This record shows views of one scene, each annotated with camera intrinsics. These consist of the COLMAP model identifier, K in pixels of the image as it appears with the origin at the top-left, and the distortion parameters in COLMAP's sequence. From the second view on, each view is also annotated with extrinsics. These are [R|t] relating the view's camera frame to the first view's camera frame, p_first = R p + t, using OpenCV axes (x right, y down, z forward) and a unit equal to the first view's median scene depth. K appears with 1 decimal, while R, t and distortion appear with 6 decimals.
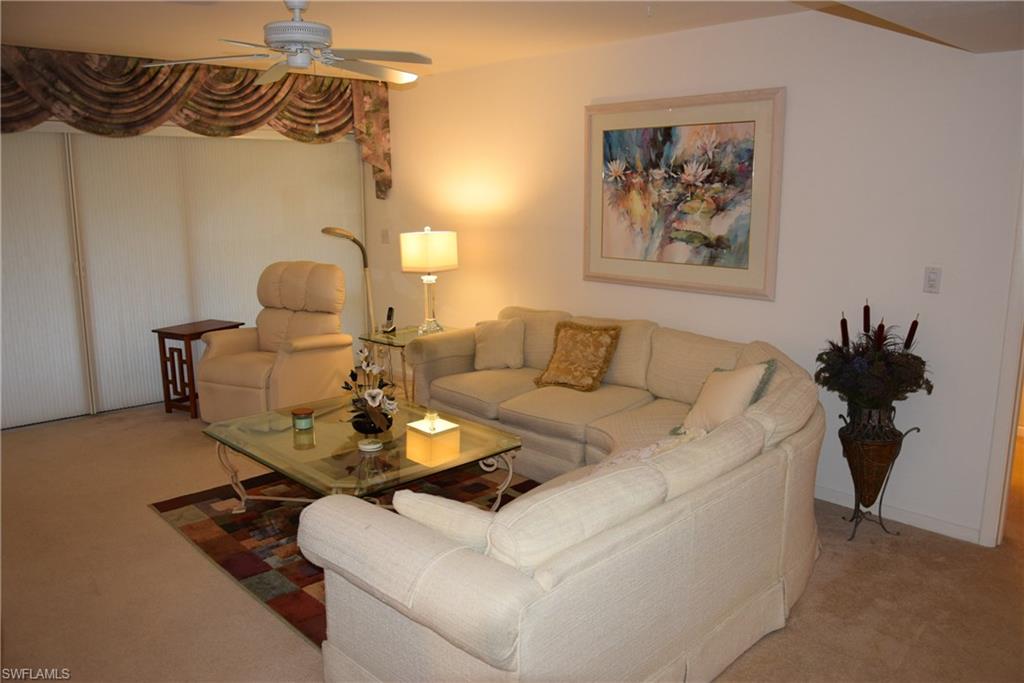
lens RADIAL K [[783.9, 0, 511.3], [0, 783.9, 344.2], [0, 0, 1]] dist [-0.029670, -0.008187]
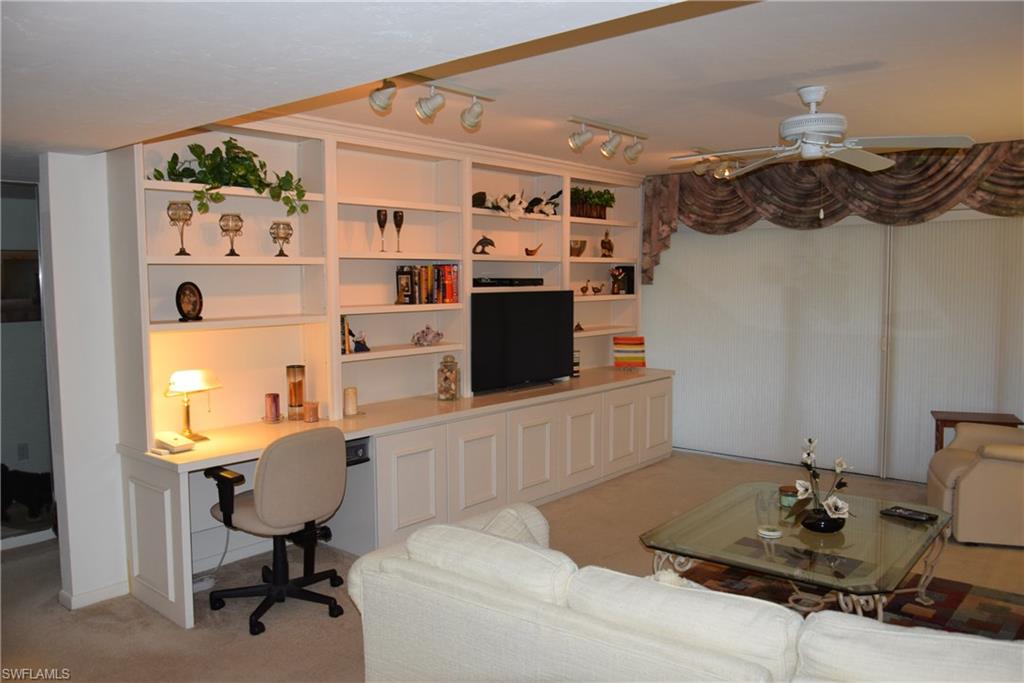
lens RADIAL K [[783.9, 0, 520.5], [0, 783.9, 339.6], [0, 0, 1]] dist [-0.029670, -0.008187]
pose [[0.077640, 0.074764, -0.994174, 0.528455], [-0.191580, 0.979719, 0.058716, -0.072725], [0.978401, 0.185905, 0.090388, 0.408914]]
